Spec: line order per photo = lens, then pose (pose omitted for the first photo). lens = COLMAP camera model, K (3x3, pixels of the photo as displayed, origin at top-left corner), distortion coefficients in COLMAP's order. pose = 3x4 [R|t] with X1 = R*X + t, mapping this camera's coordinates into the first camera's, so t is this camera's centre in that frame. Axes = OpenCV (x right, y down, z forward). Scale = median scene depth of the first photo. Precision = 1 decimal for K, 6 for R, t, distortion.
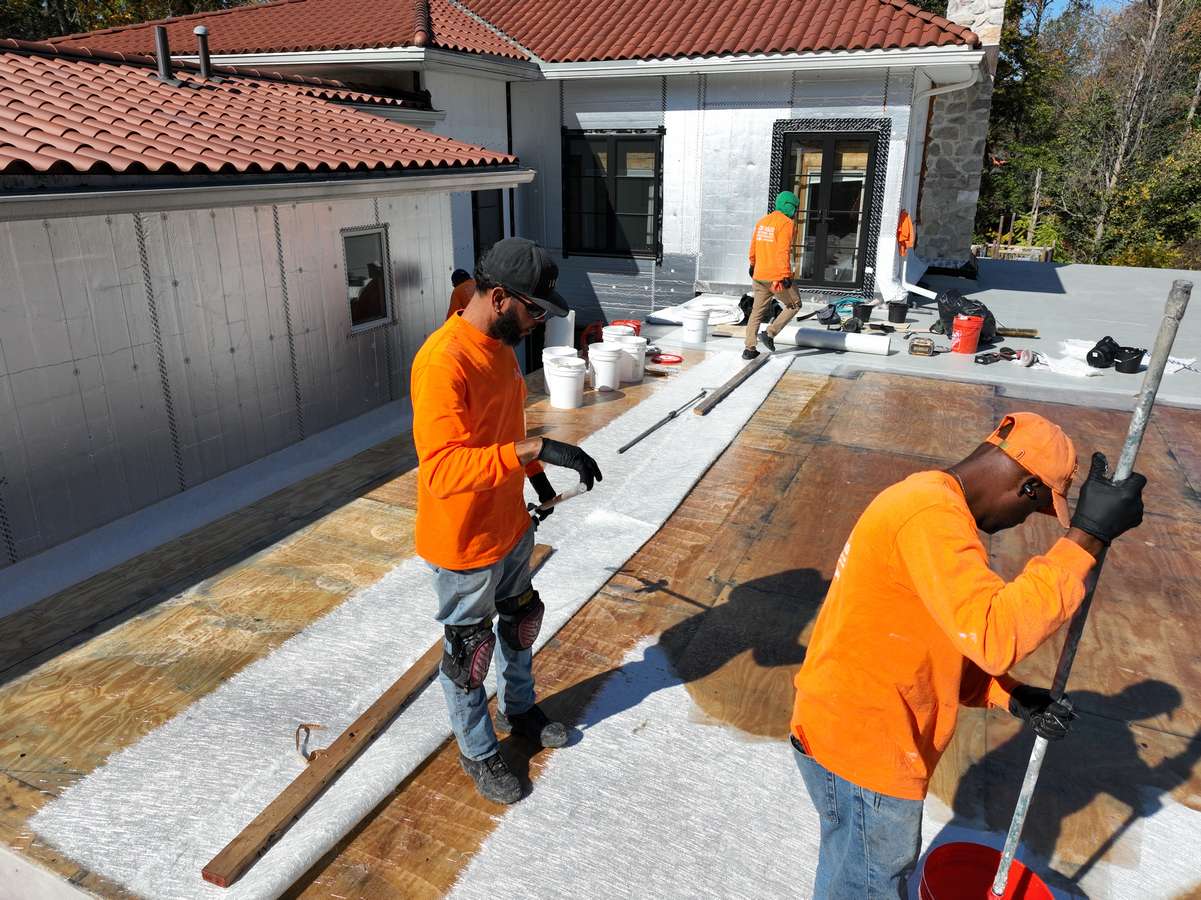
lens RADIAL K [[843.1, 0, 603.7], [0, 843.1, 451.3], [0, 0, 1]] dist [-0.002384, 0.018611]
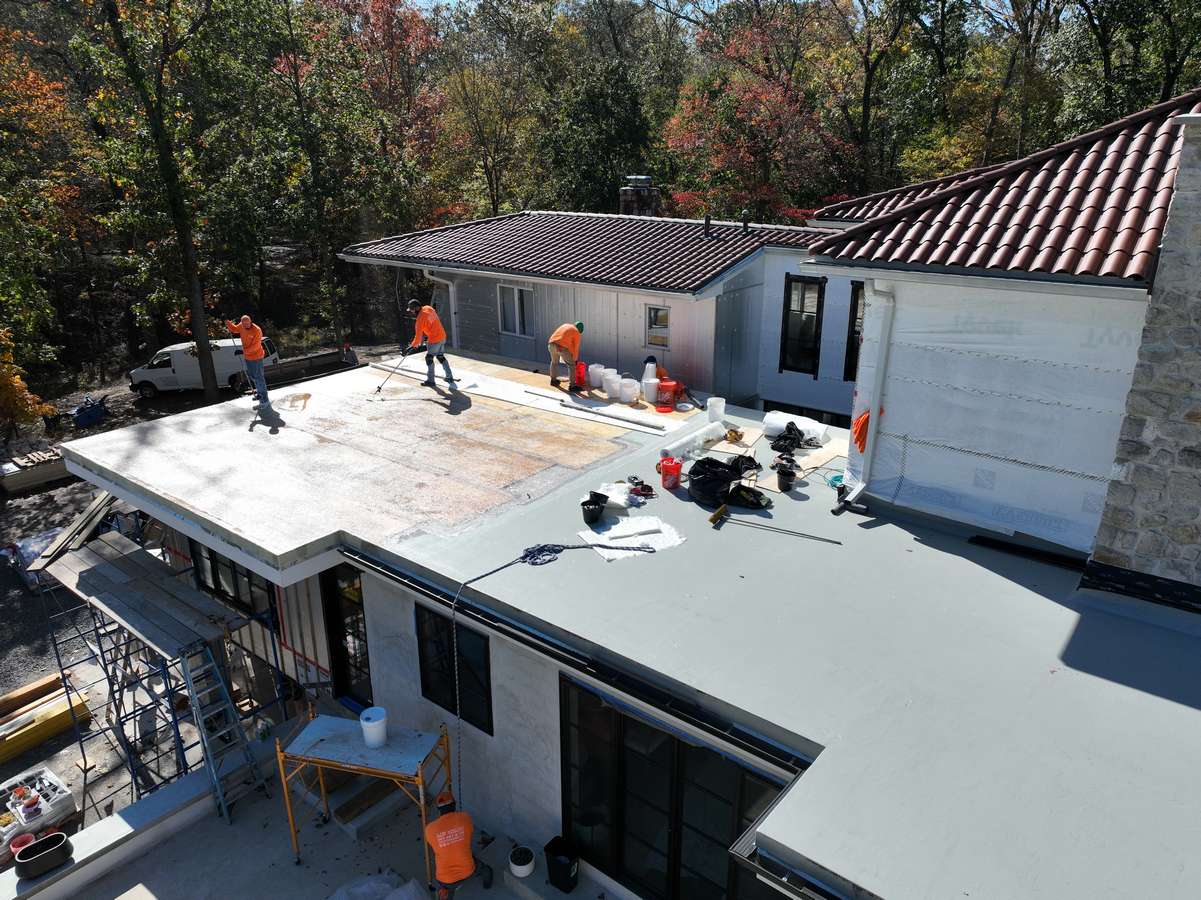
lens RADIAL K [[843.1, 0, 603.7], [0, 843.1, 451.3], [0, 0, 1]] dist [-0.002384, 0.018611]
pose [[-0.265310, 0.318879, -0.909905, 1.313304], [-0.322476, 0.860027, 0.395427, -0.521233], [0.908636, 0.398333, -0.125343, 0.871689]]
